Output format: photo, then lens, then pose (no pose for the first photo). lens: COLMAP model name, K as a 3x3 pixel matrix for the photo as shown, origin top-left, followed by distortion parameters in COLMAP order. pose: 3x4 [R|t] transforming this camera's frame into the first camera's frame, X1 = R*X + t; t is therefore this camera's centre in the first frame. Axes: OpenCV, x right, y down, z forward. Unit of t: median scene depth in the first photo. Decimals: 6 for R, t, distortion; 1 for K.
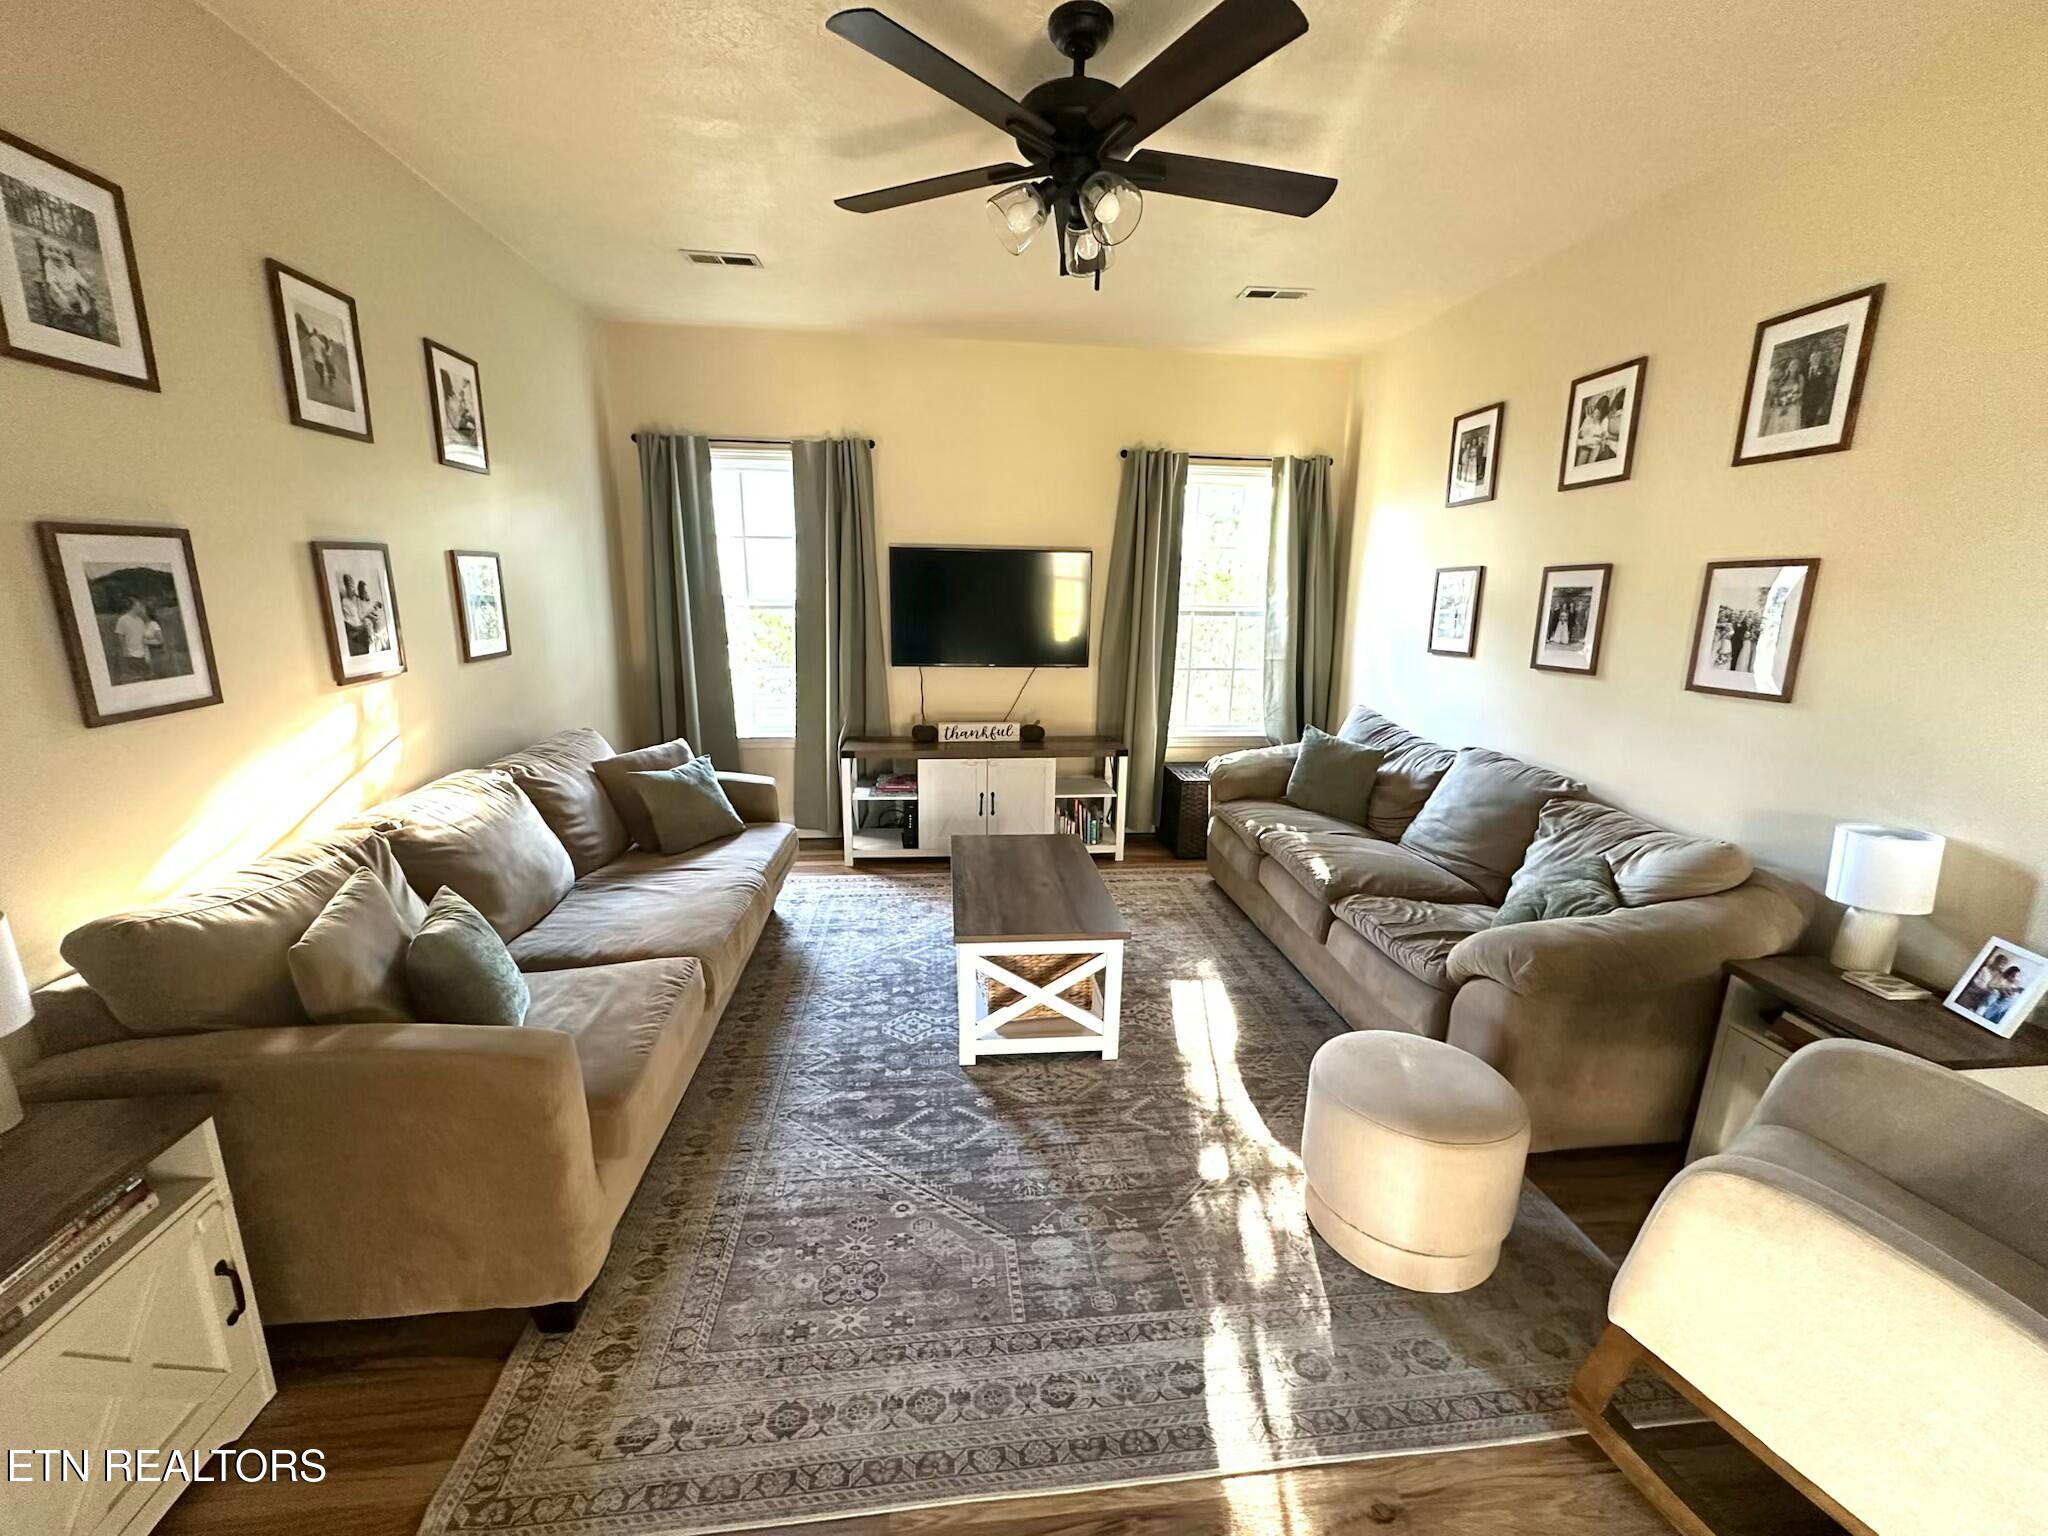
lens RADIAL K [[818.3, 0, 1021.9], [0, 818.3, 770.3], [0, 0, 1]] dist [-0.004786, 0.000460]
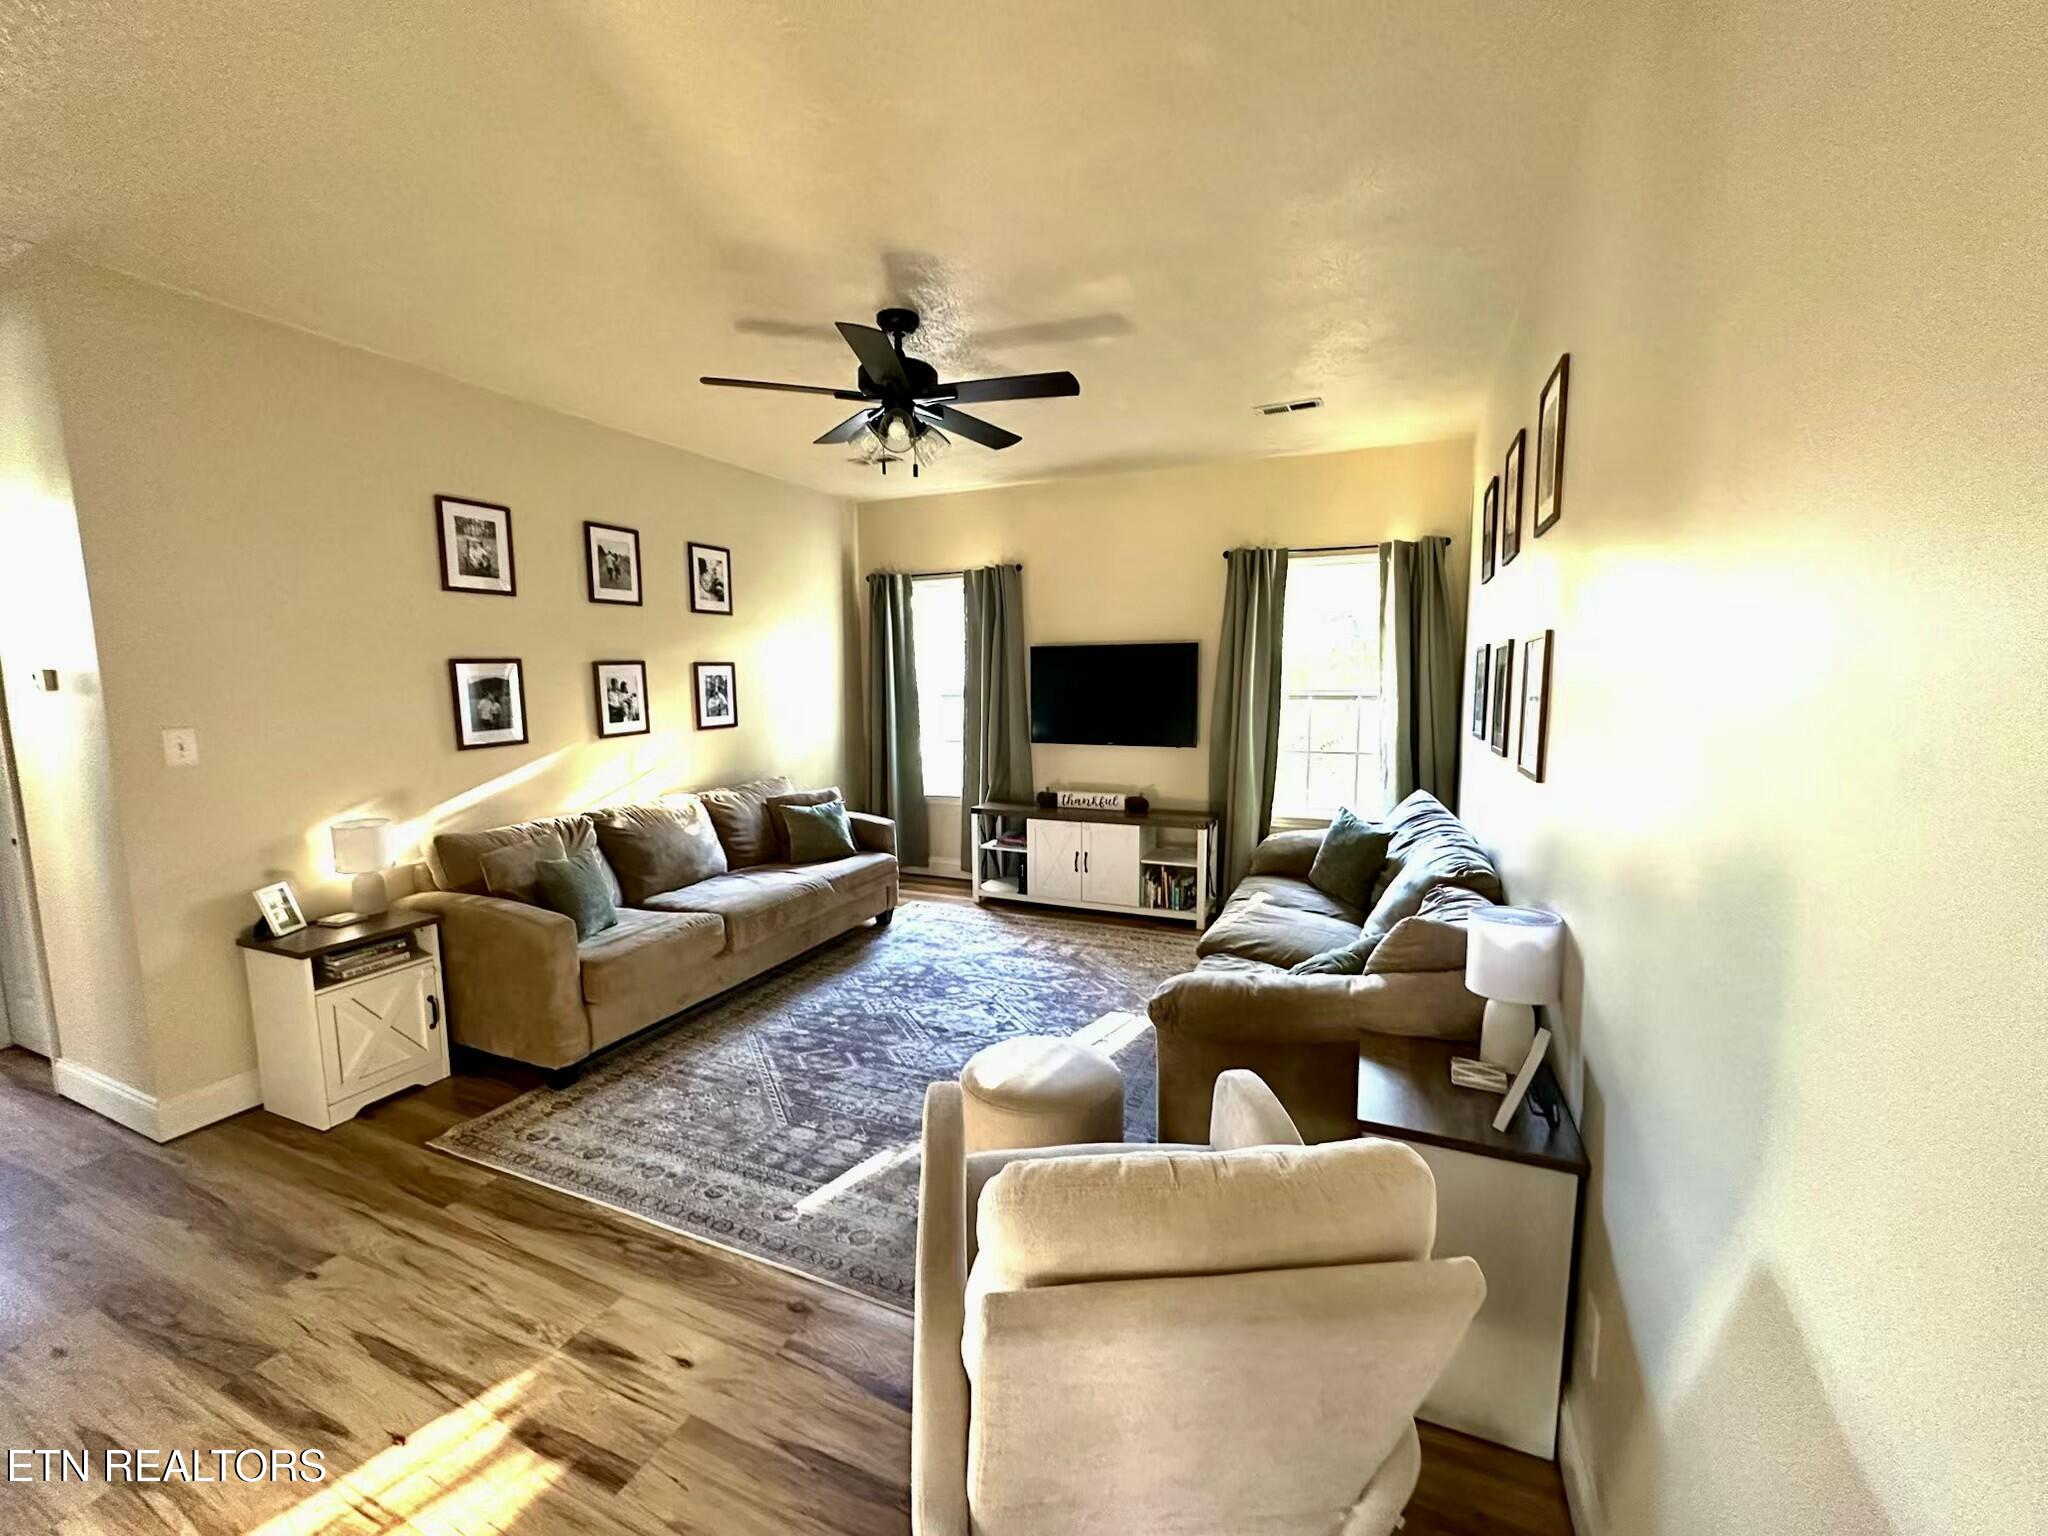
lens RADIAL K [[818.3, 0, 1019.0], [0, 818.3, 767.7], [0, 0, 1]] dist [-0.004786, 0.000460]
pose [[0.863995, 0.034768, -0.502299, 0.837600], [-0.090345, 0.992127, -0.086728, 0.032304], [0.495329, 0.120313, 0.860334, -0.091286]]
